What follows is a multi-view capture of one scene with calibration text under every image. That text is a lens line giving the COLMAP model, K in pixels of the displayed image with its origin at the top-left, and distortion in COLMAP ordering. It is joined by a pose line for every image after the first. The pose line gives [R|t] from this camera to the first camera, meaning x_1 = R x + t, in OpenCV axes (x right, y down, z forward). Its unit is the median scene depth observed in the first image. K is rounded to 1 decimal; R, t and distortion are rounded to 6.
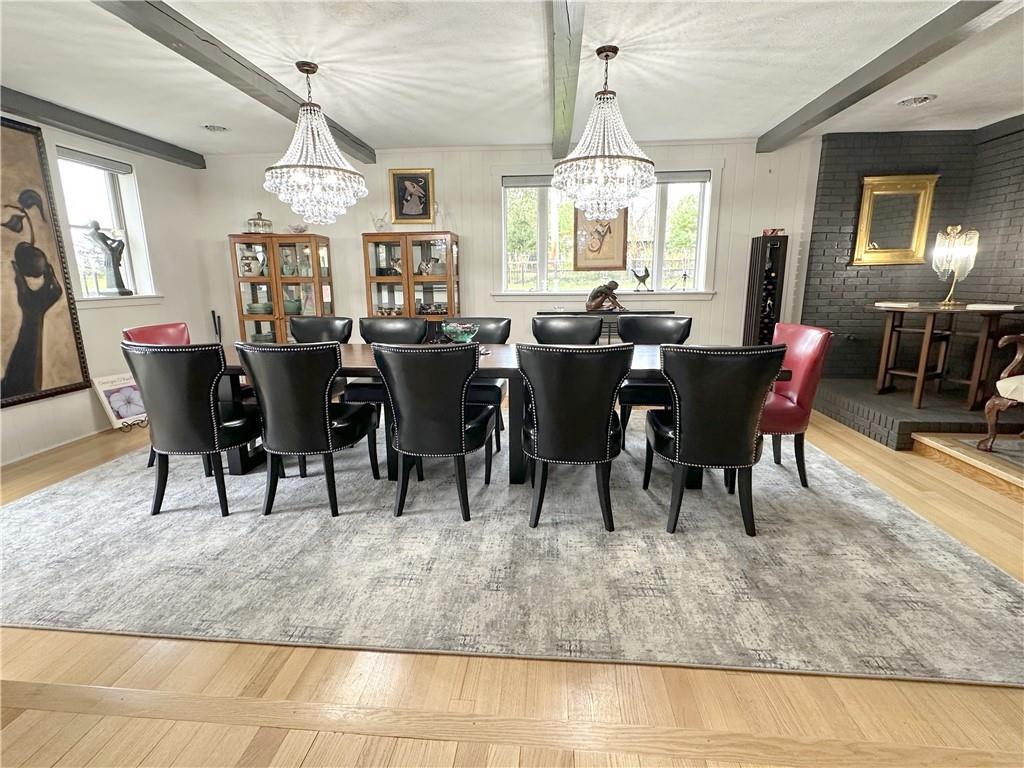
lens RADIAL K [[495.7, 0, 512.8], [0, 495.7, 382.8], [0, 0, 1]] dist [-0.001687, -0.000886]
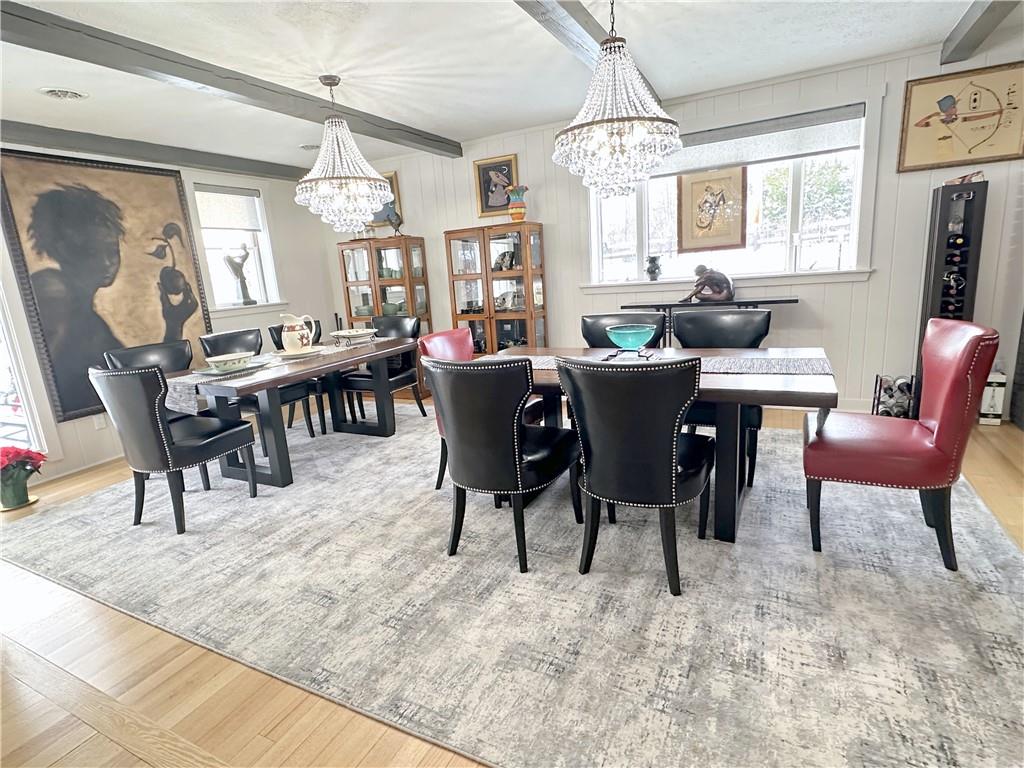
lens RADIAL K [[530.4, 0, 511.5], [0, 530.4, 385.8], [0, 0, 1]] dist [-0.001166, -0.000457]
pose [[0.922813, 0.024954, -0.384438, 0.316066], [-0.015573, 0.999501, 0.027496, -0.036799], [0.384932, -0.019387, 0.922741, 0.105228]]
